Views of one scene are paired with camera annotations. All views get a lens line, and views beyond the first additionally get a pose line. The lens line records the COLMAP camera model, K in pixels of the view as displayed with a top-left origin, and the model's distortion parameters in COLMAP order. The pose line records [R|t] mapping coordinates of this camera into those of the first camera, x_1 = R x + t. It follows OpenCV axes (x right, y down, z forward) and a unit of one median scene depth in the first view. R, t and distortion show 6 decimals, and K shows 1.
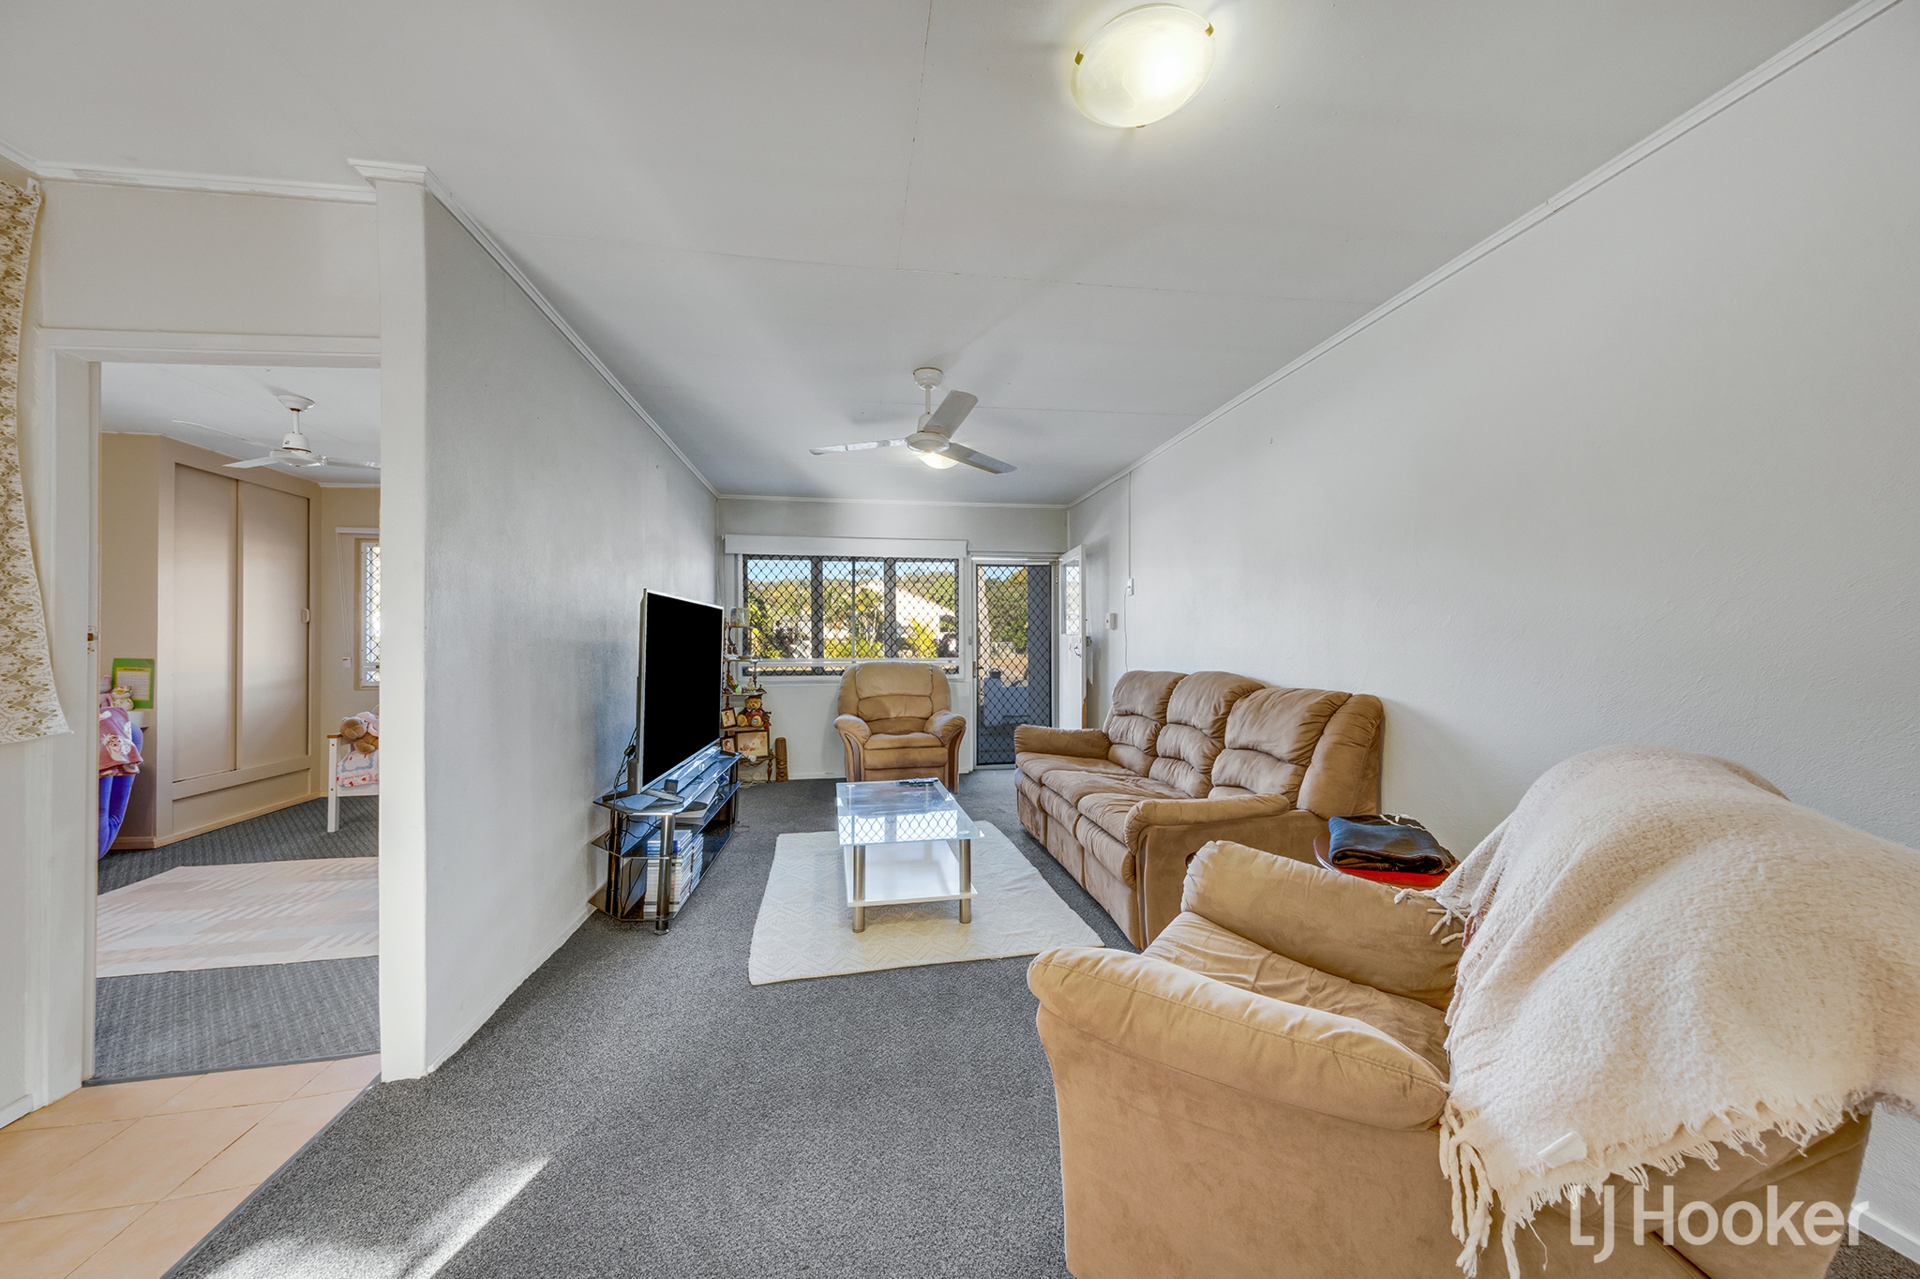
lens RADIAL K [[676.8, 0, 957.6], [0, 676.8, 644.3], [0, 0, 1]] dist [-0.000508, 0.000018]
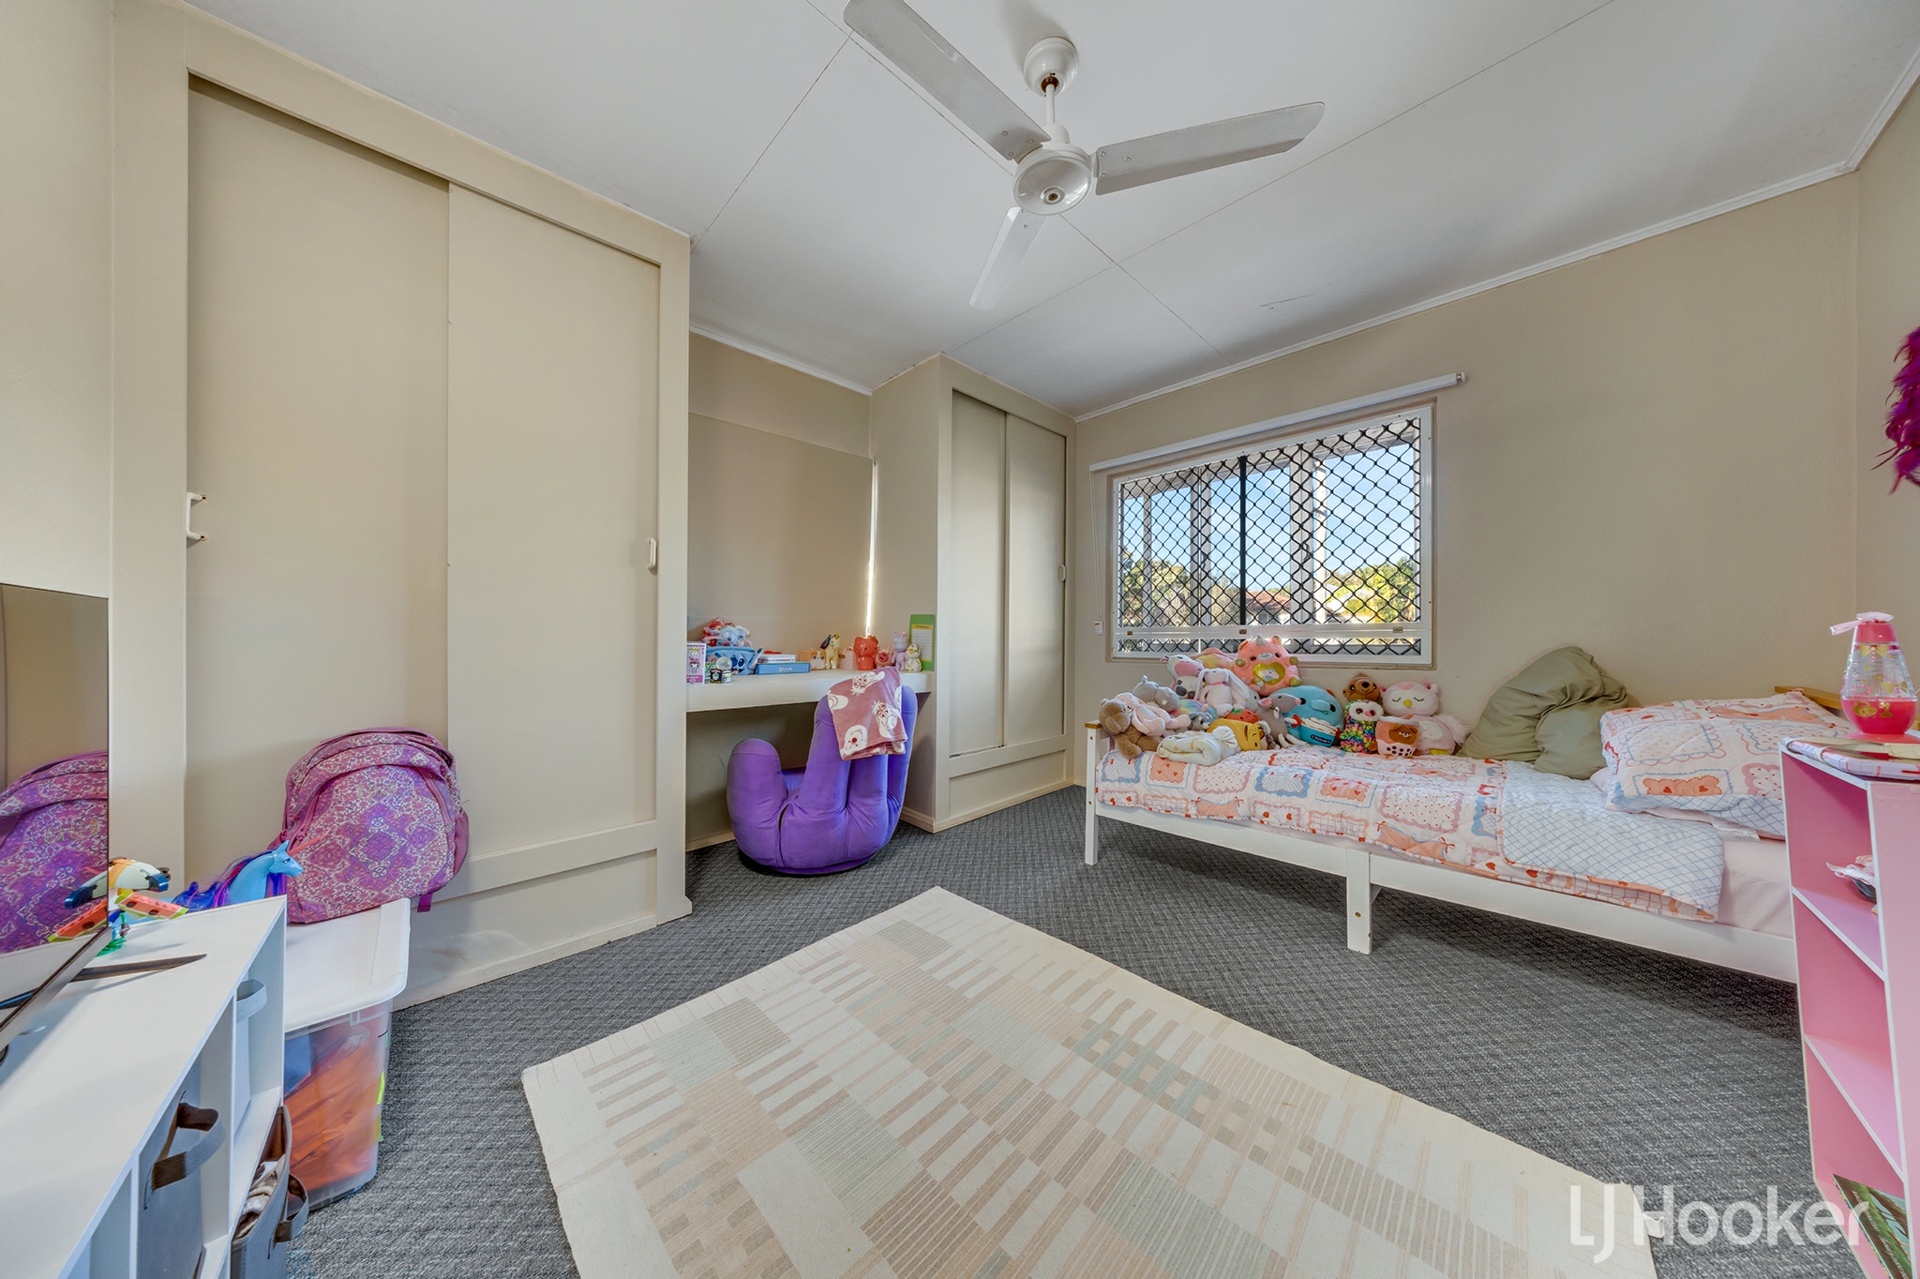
lens RADIAL K [[555.2, 0, 957.1], [0, 555.2, 636.4], [0, 0, 1]] dist [0.000017, 0.000001]
pose [[0.581524, 0.003552, -0.813522, -0.543326], [-0.004567, 0.999989, 0.001101, 0.045146], [0.813517, 0.003075, 0.581533, 0.559601]]
